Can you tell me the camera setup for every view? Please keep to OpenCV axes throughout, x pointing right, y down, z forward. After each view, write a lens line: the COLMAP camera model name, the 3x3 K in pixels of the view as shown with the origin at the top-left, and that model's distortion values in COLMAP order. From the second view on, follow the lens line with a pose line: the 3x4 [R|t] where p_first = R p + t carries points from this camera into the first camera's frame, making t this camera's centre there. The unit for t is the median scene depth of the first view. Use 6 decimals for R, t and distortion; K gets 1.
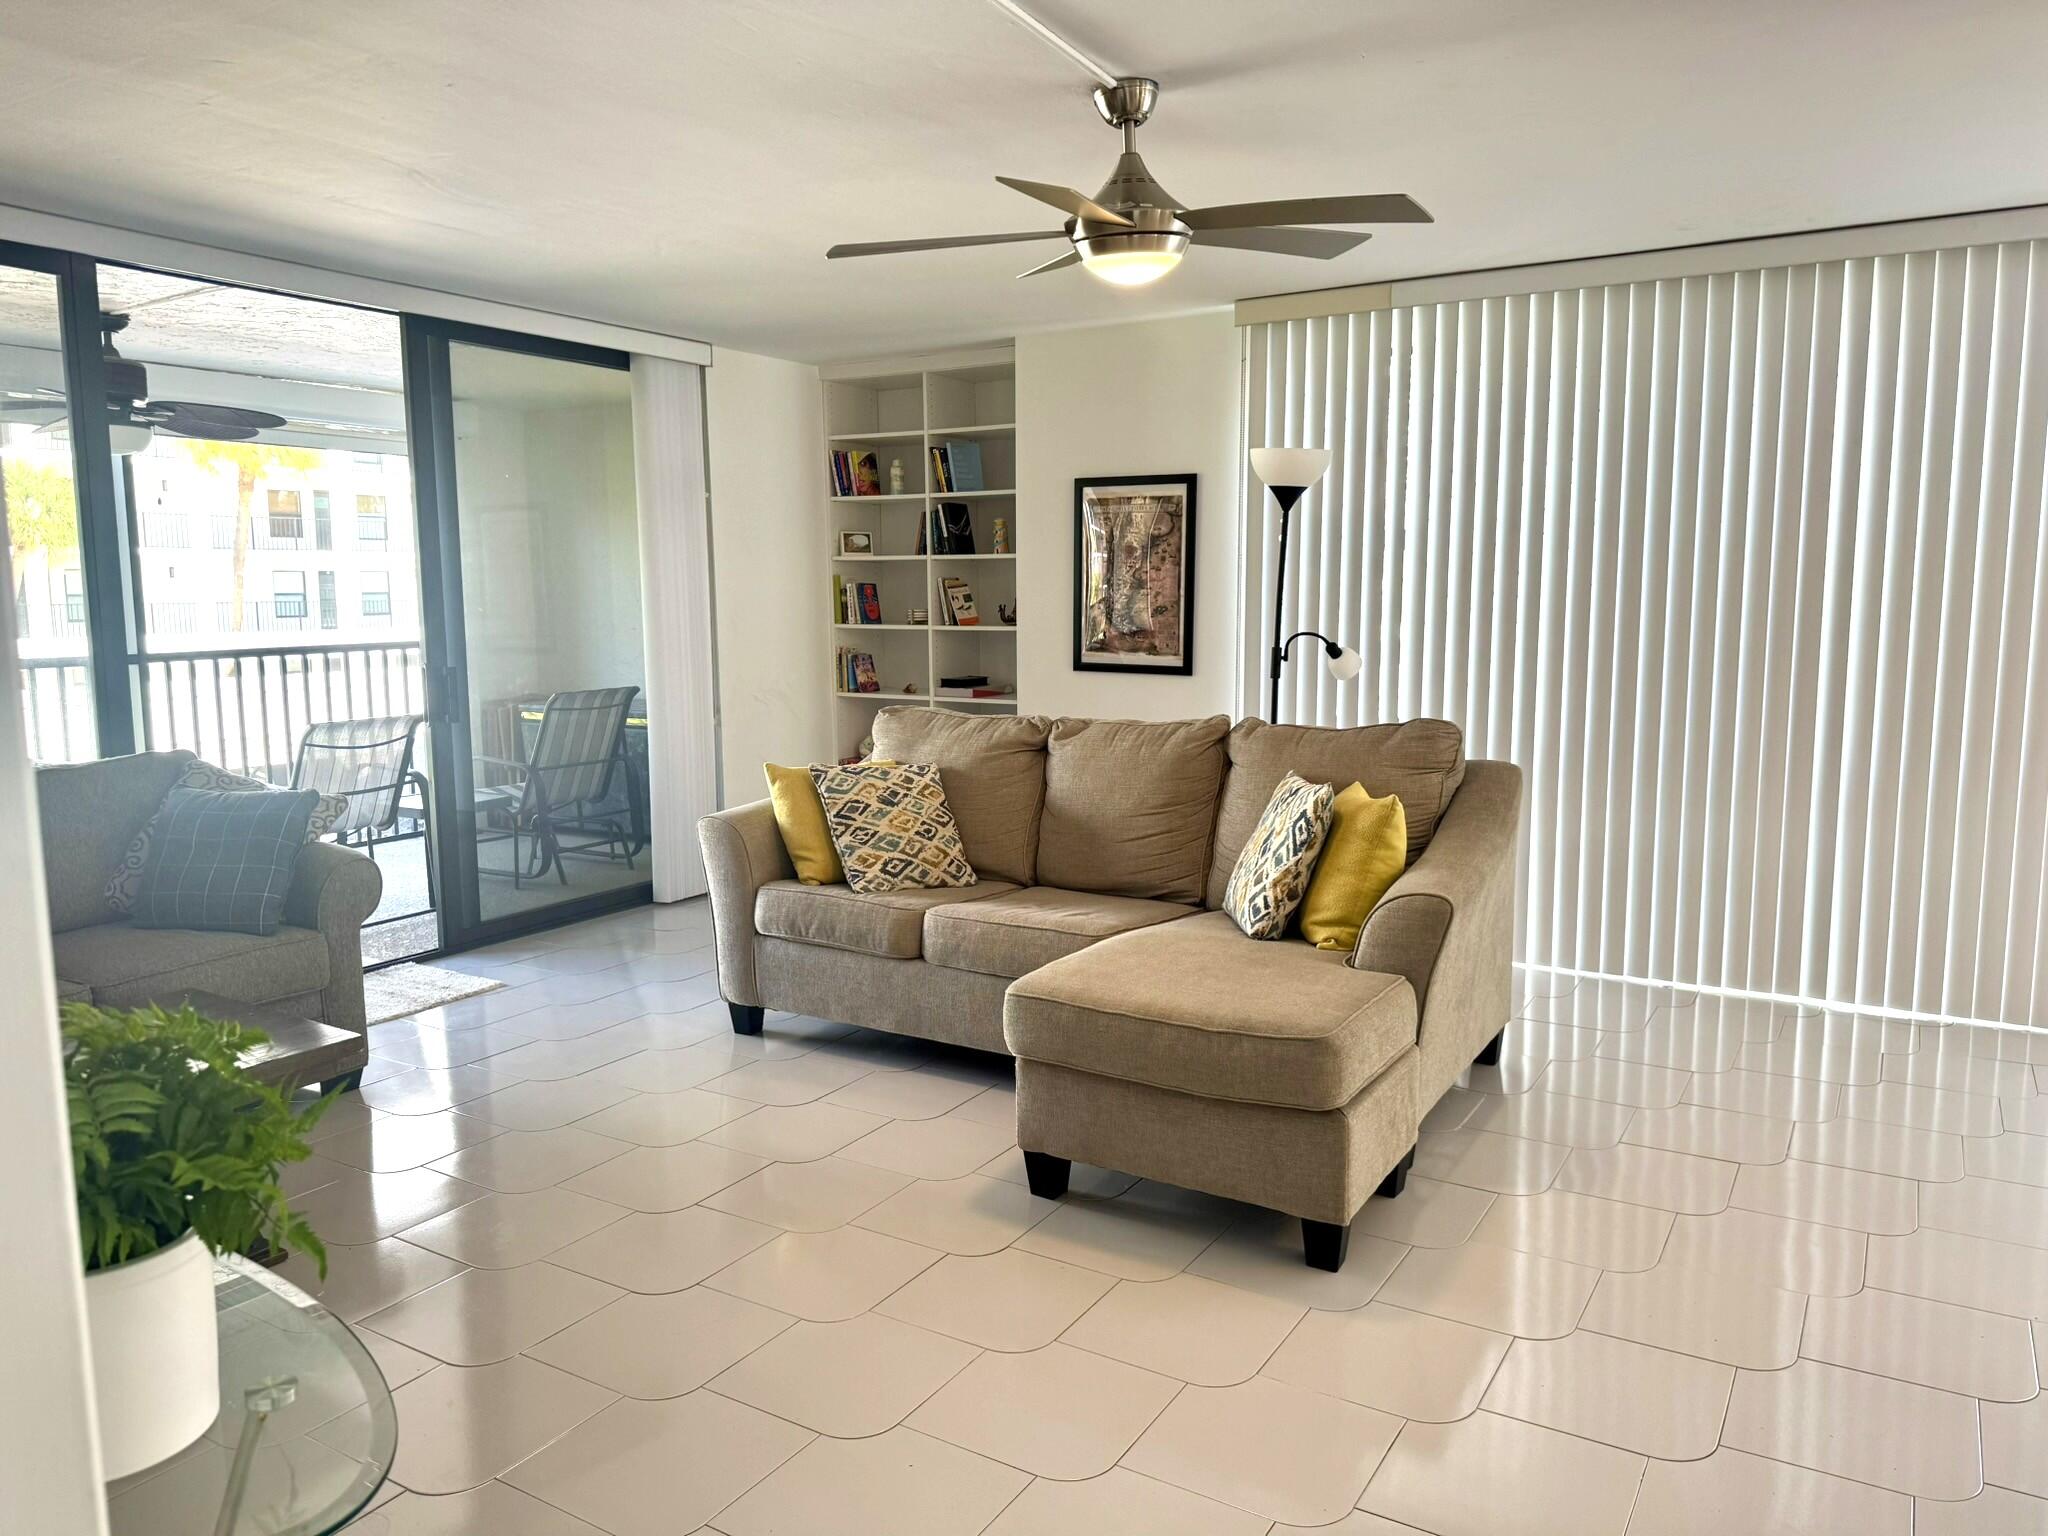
lens RADIAL K [[1457.4, 0, 1041.1], [0, 1457.4, 771.9], [0, 0, 1]] dist [0.074136, -0.082496]
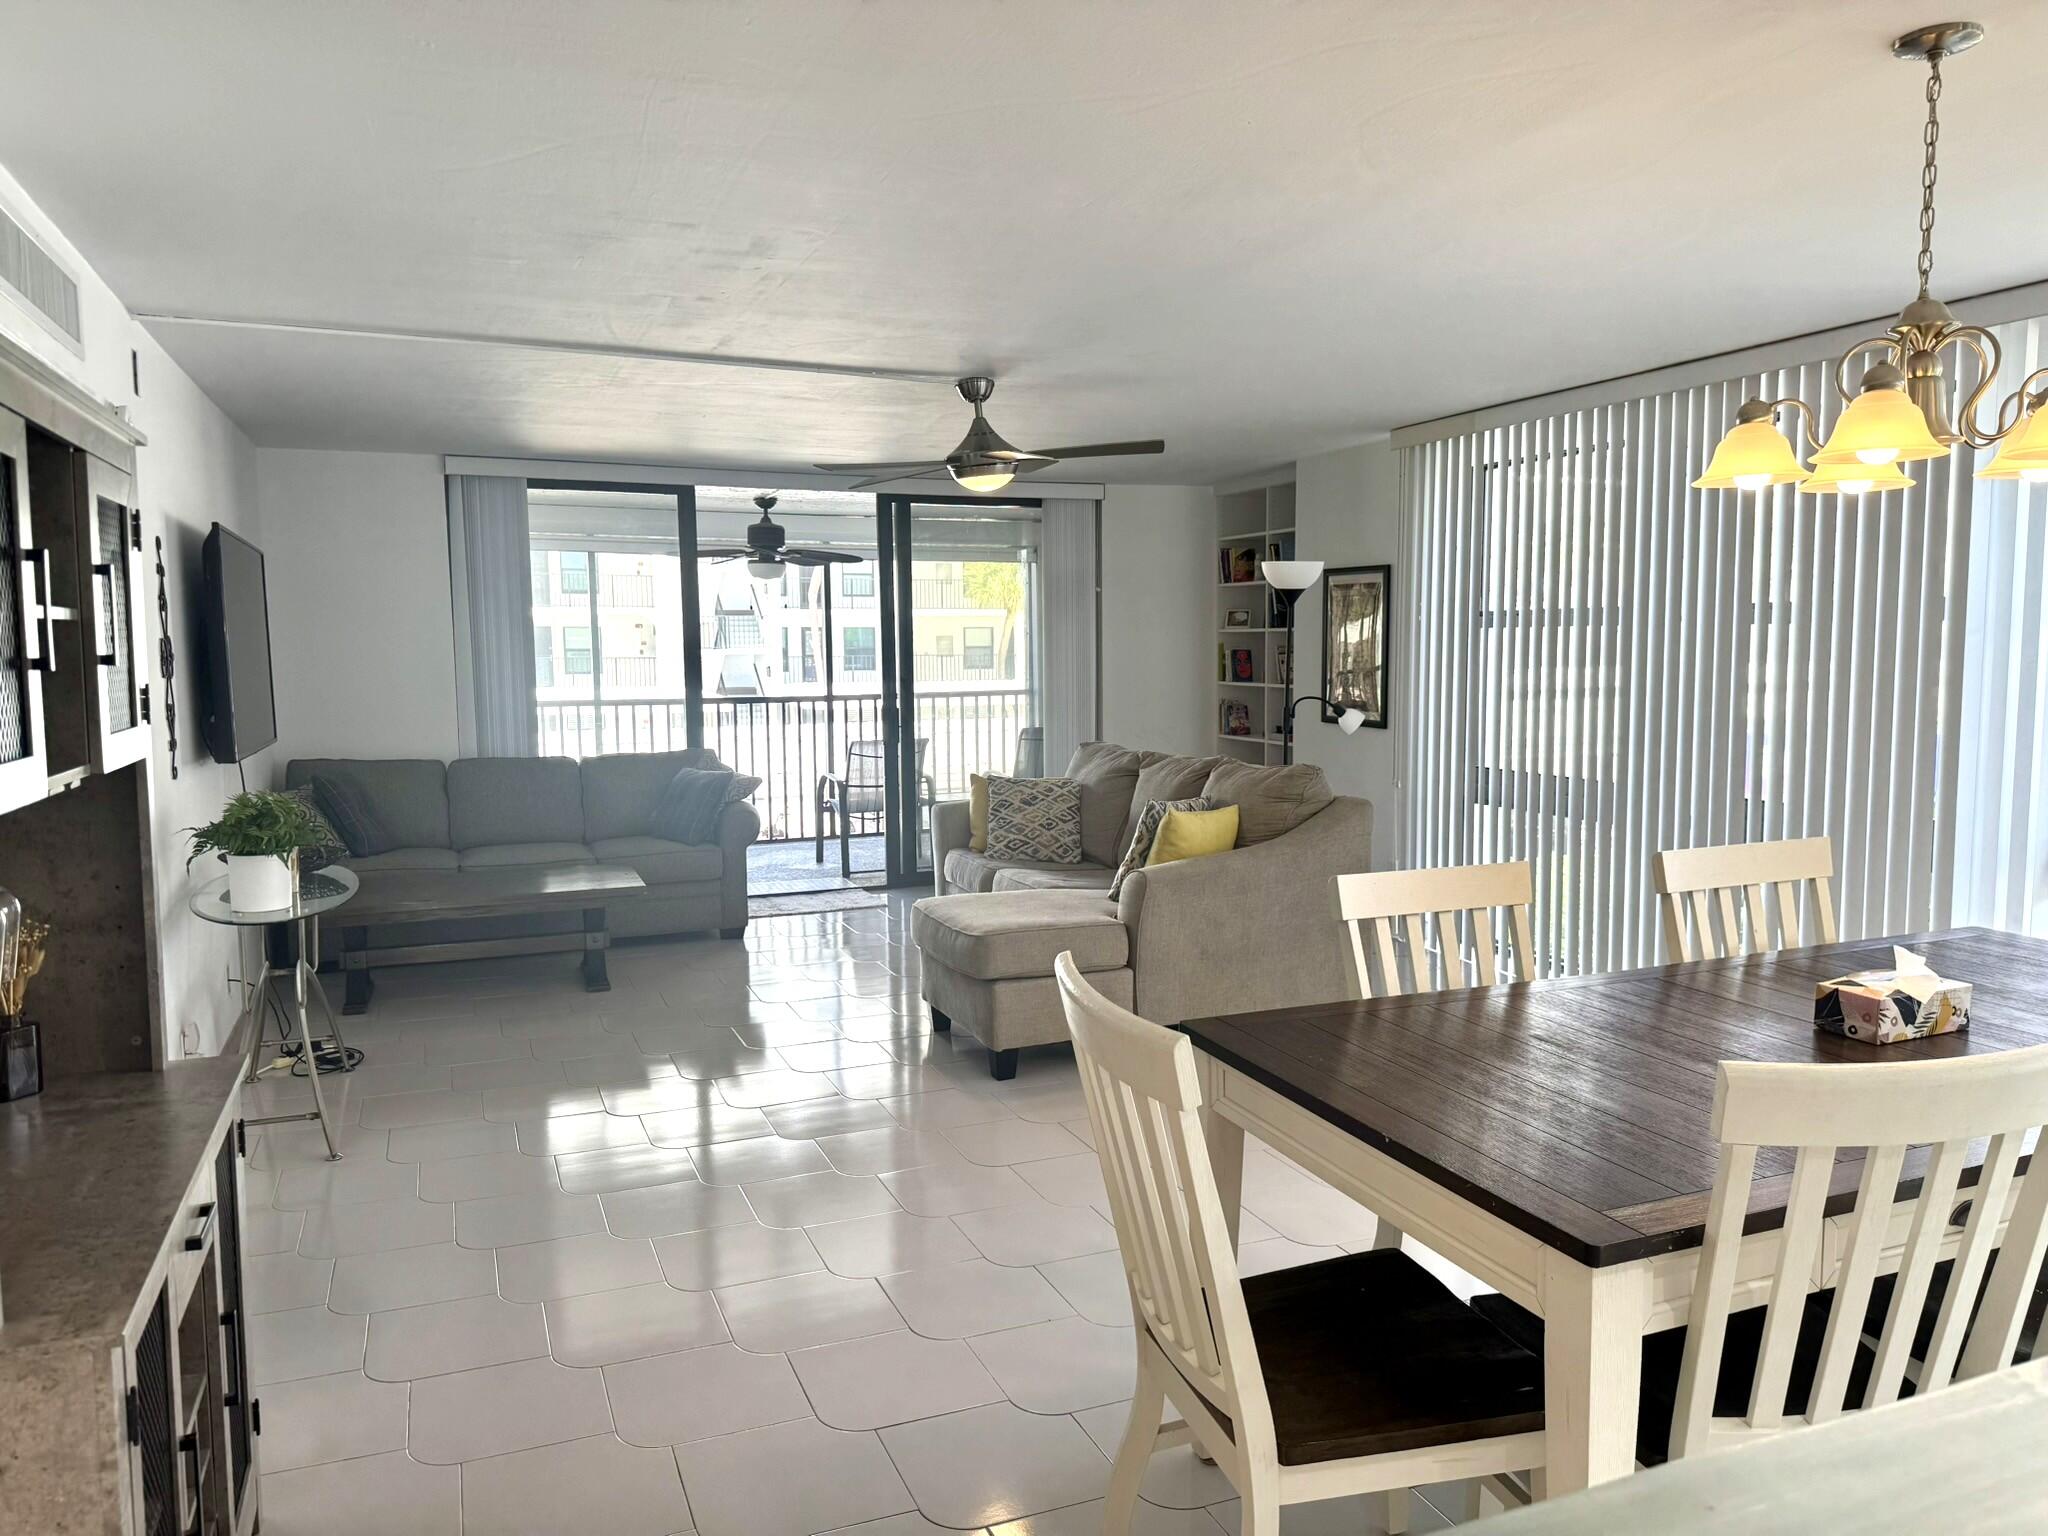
lens RADIAL K [[1457.4, 0, 1005.8], [0, 1457.4, 766.7], [0, 0, 1]] dist [0.074136, -0.082496]
pose [[0.795132, 0.049407, -0.604421, 0.590874], [-0.069269, 0.997552, -0.009583, -0.000507], [0.602468, 0.049487, 0.796608, -0.164097]]
